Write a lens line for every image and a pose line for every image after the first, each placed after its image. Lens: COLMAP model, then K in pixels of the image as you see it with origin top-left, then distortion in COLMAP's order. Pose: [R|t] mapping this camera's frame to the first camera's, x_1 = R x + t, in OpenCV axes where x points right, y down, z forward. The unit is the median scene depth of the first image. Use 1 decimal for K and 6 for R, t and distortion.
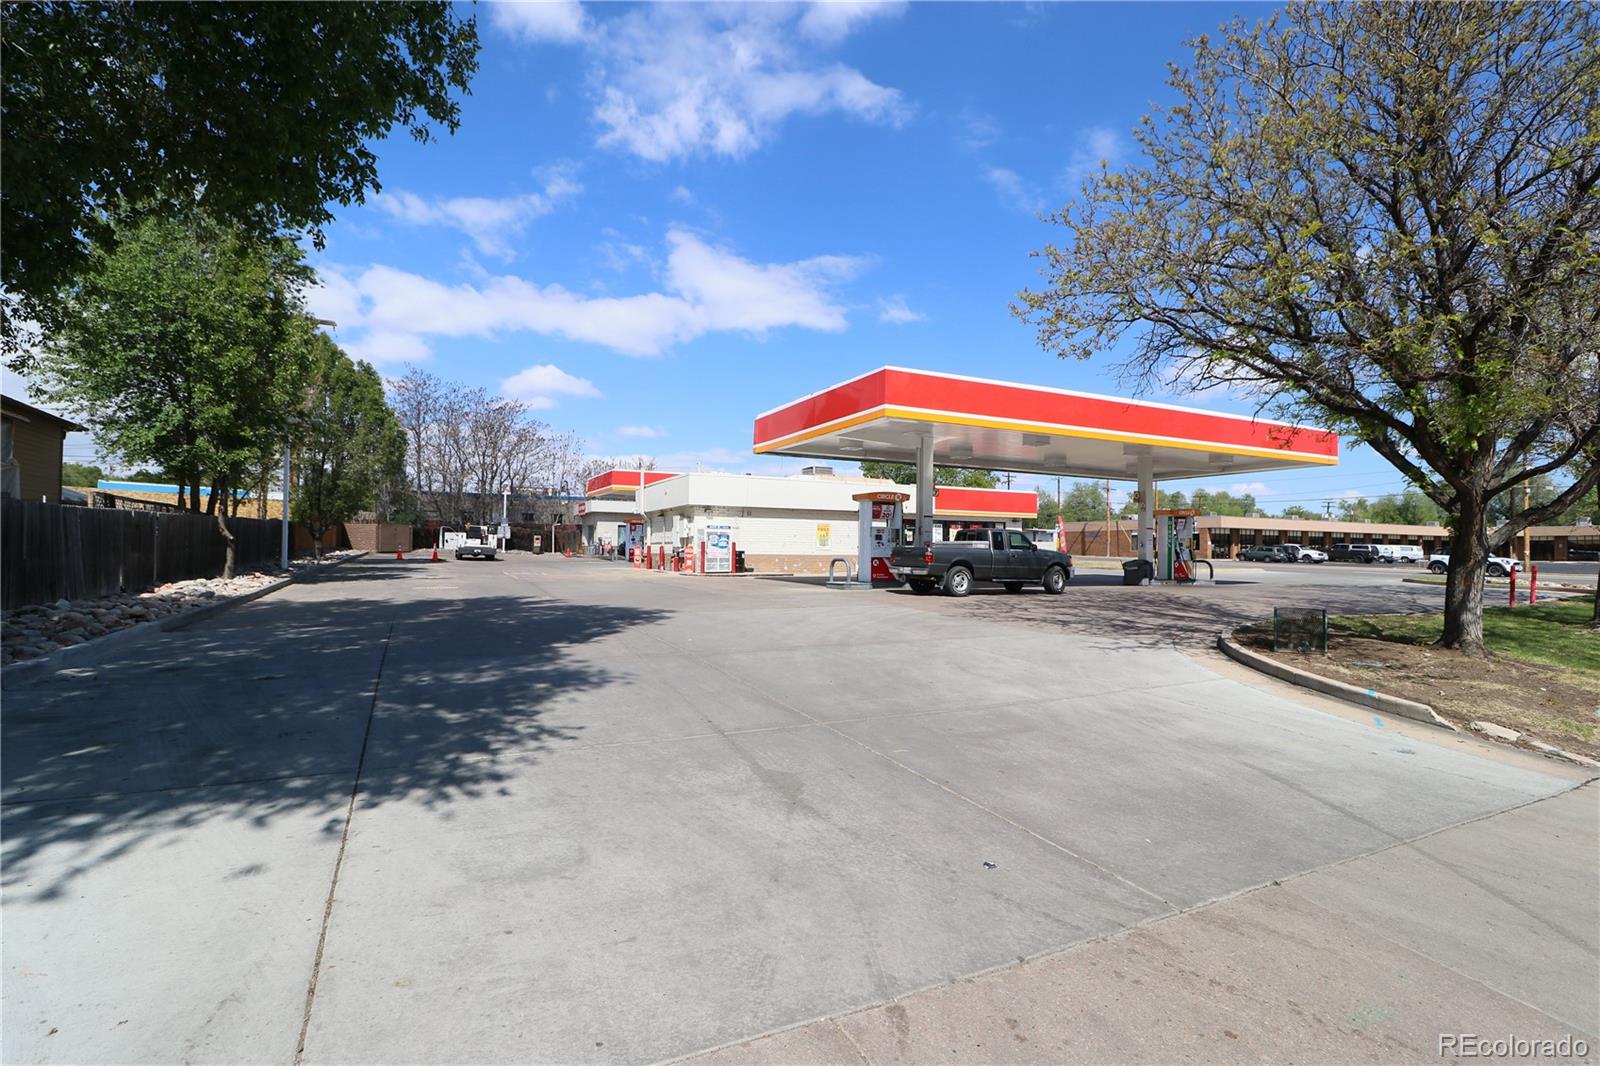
lens RADIAL K [[763.1, 0, 800.0], [0, 763.1, 533.0], [0, 0, 1]] dist [-0.003027, -0.001001]
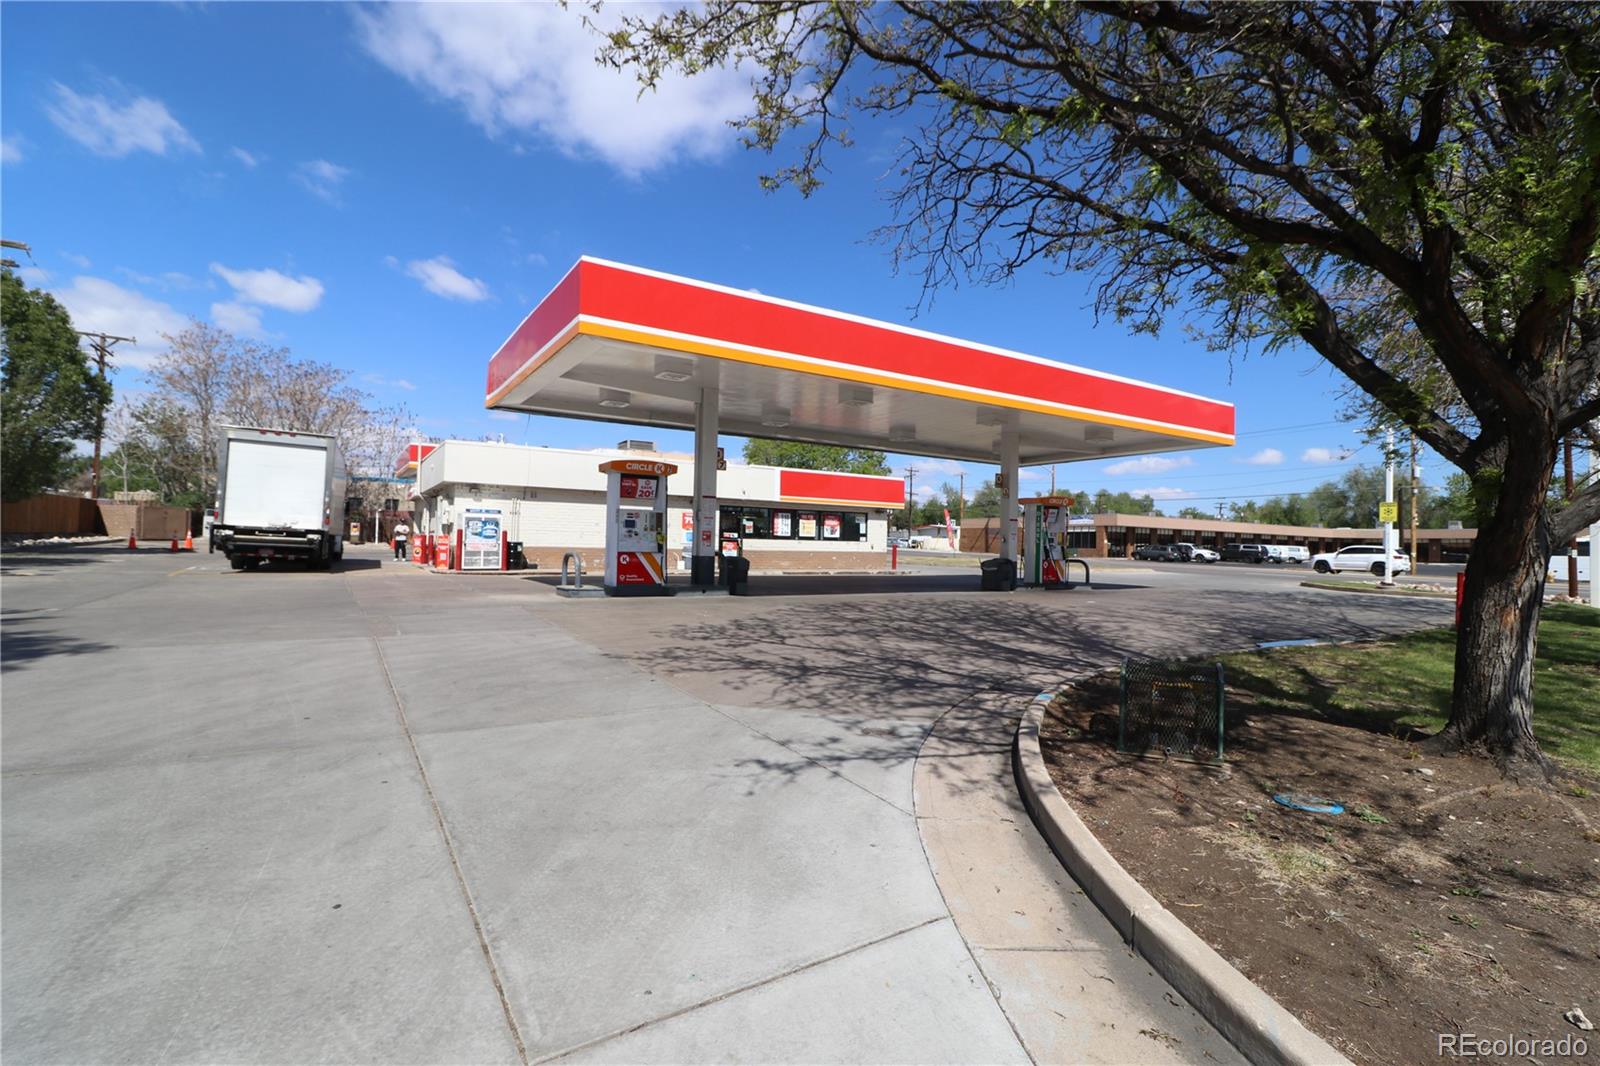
lens RADIAL K [[739.4, 0, 800.0], [0, 739.4, 533.0], [0, 0, 1]] dist [0.001453, -0.014843]
pose [[0.995898, 0.013027, 0.089539, 0.123873], [-0.013584, 0.999892, 0.005615, 0.004991], [-0.089456, -0.006808, 0.995967, 0.182091]]
